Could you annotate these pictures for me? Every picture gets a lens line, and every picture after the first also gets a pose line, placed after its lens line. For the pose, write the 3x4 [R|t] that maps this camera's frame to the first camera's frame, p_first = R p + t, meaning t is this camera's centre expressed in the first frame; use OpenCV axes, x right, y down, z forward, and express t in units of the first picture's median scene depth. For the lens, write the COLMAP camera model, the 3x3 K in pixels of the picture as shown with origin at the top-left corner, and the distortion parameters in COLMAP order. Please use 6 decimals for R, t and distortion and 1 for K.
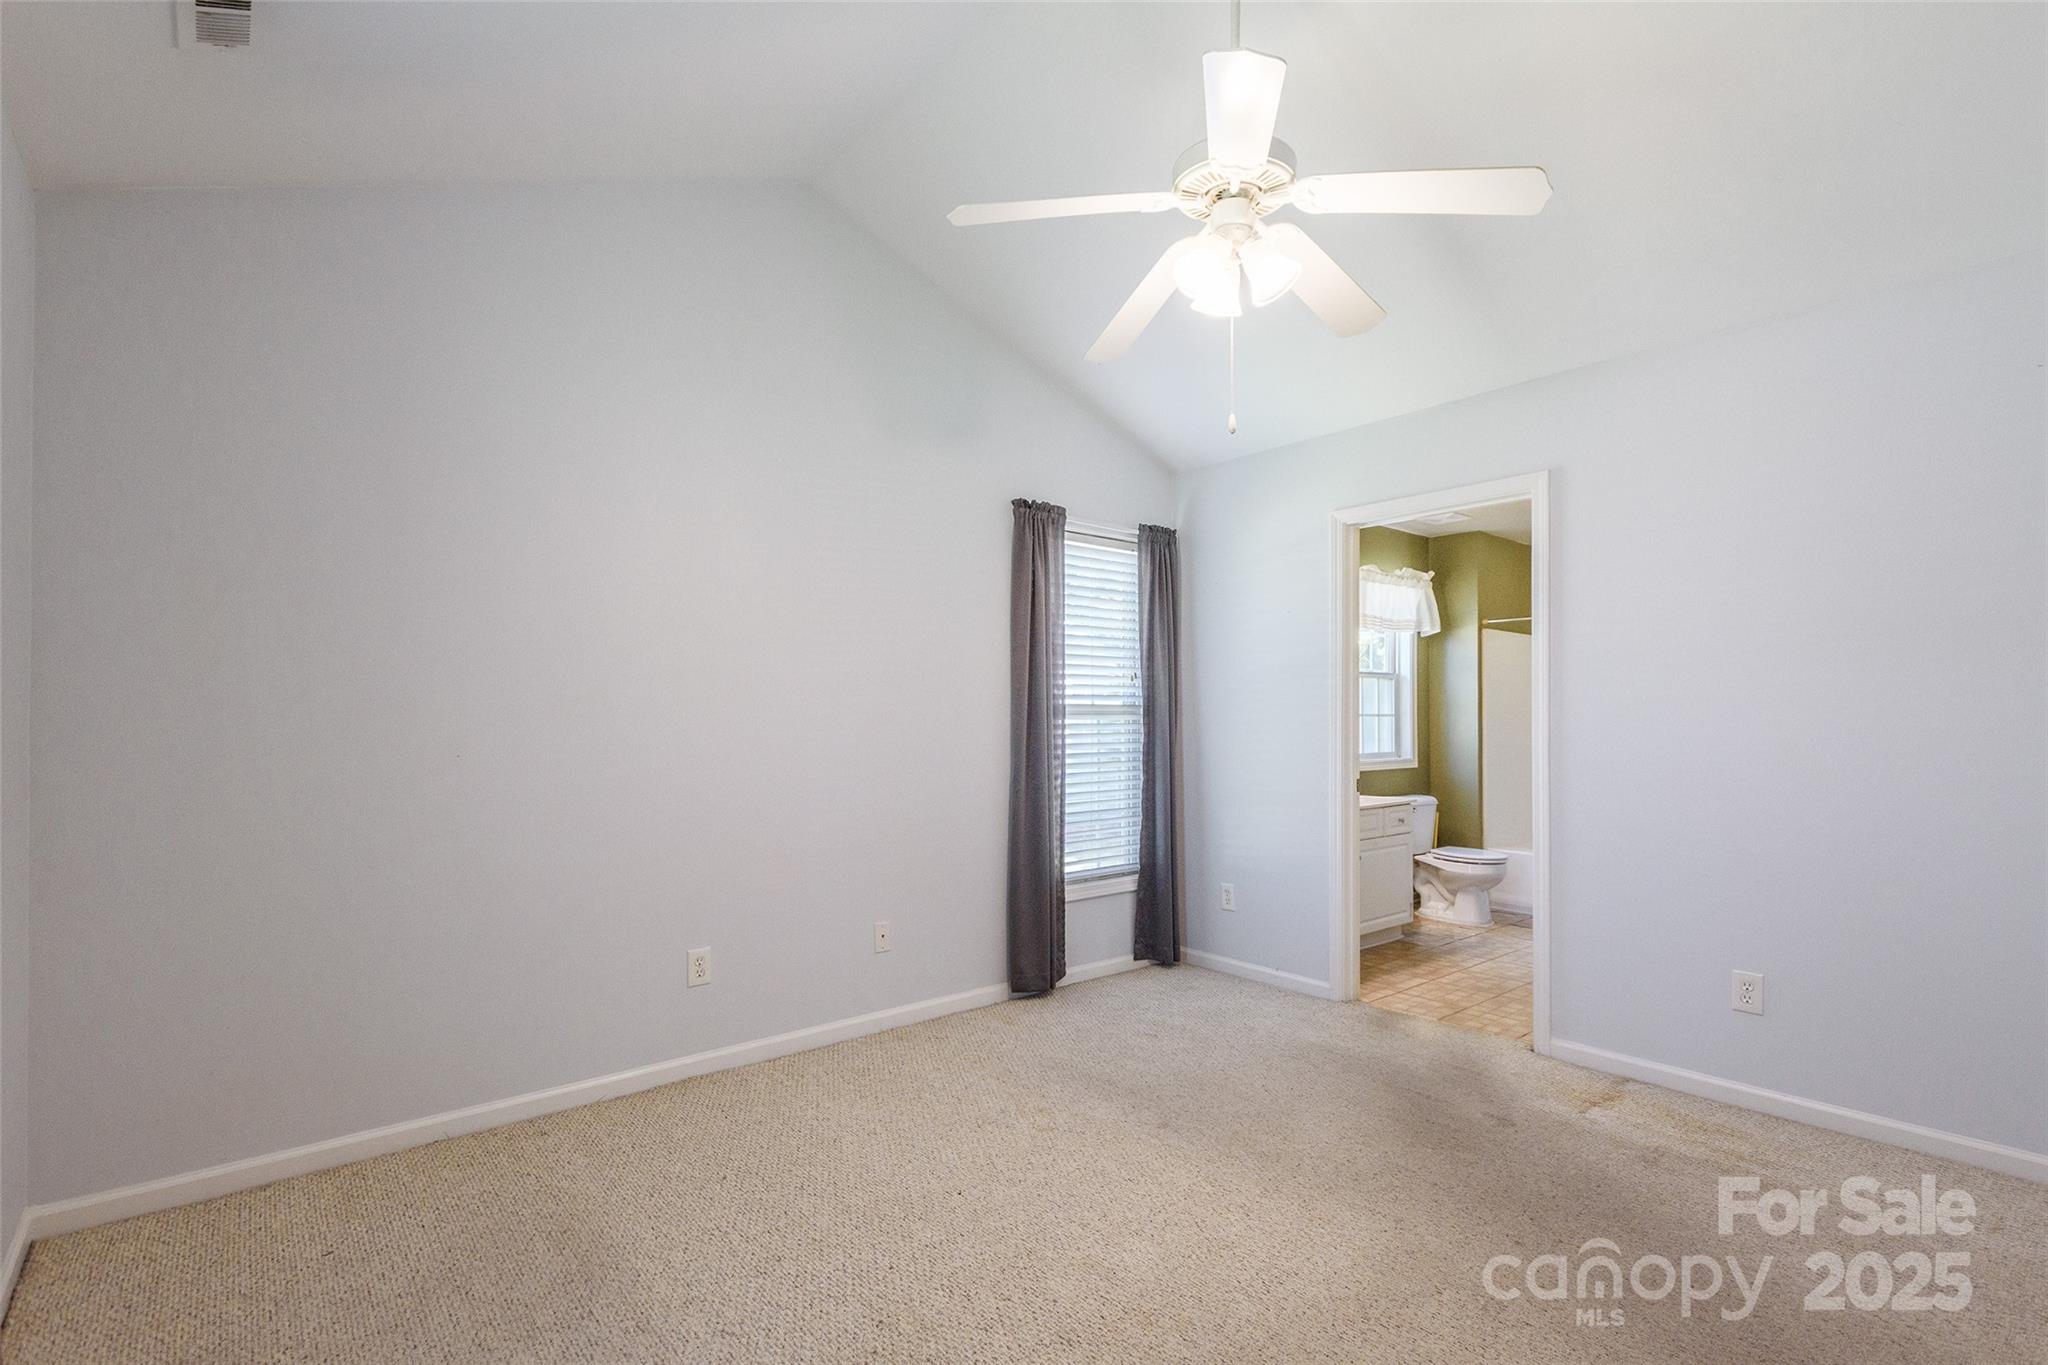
lens RADIAL K [[953.5, 0, 1027.7], [0, 953.5, 700.5], [0, 0, 1]] dist [0.012554, -0.007421]
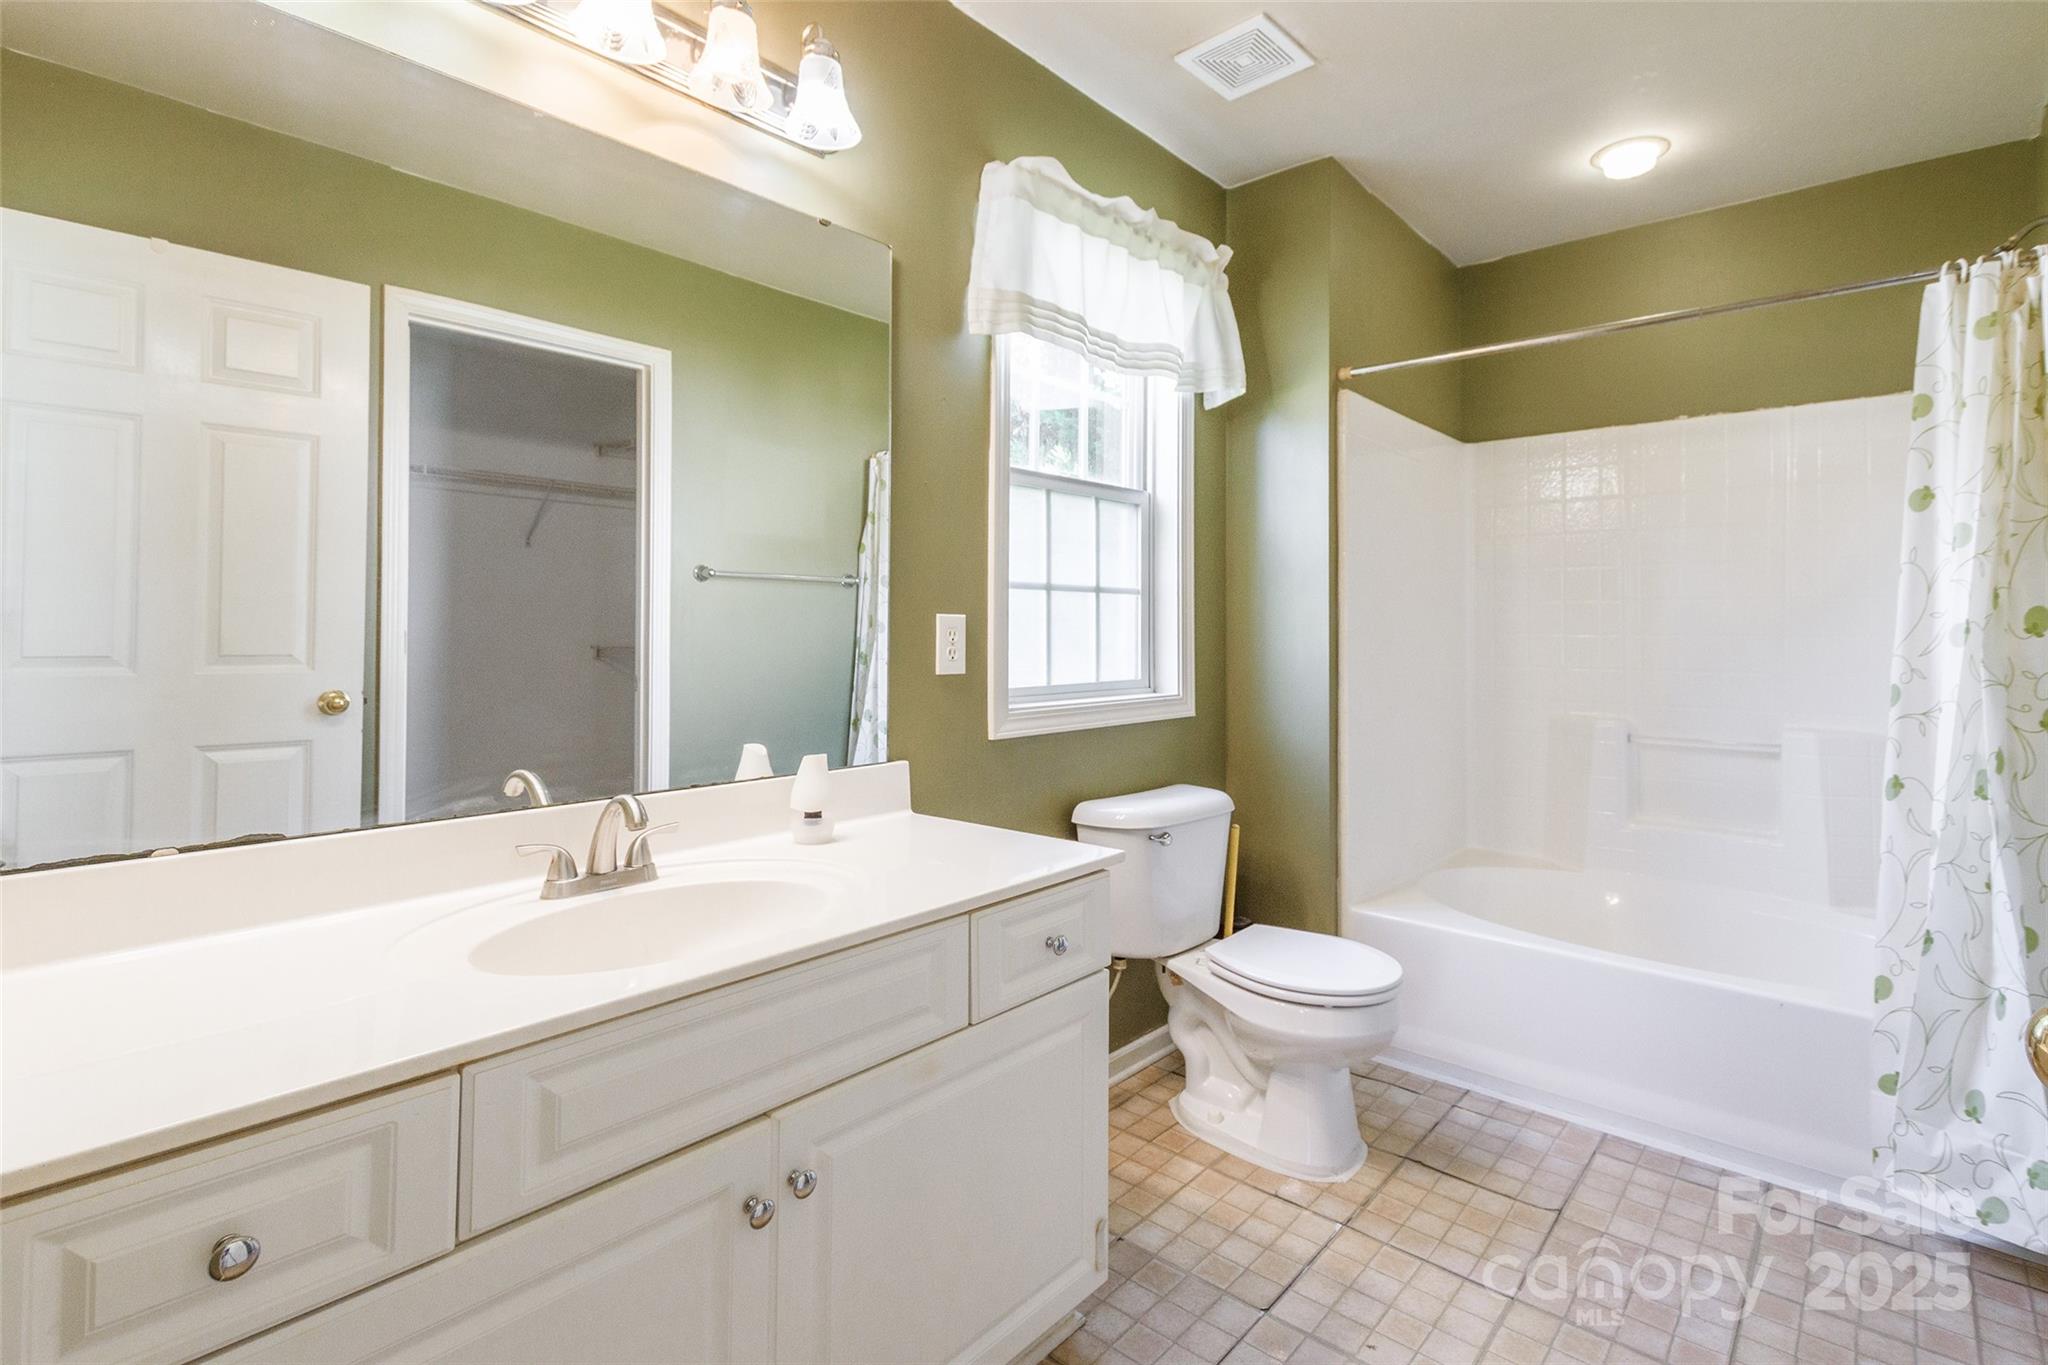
lens RADIAL K [[953.5, 0, 1058.9], [0, 953.5, 606.3], [0, 0, 1]] dist [0.012554, -0.007421]
pose [[0.987749, 0.009410, 0.155769, 0.290979], [-0.007387, 0.999881, -0.013563, 0.028143], [-0.155878, 0.012246, 0.987700, 0.609223]]
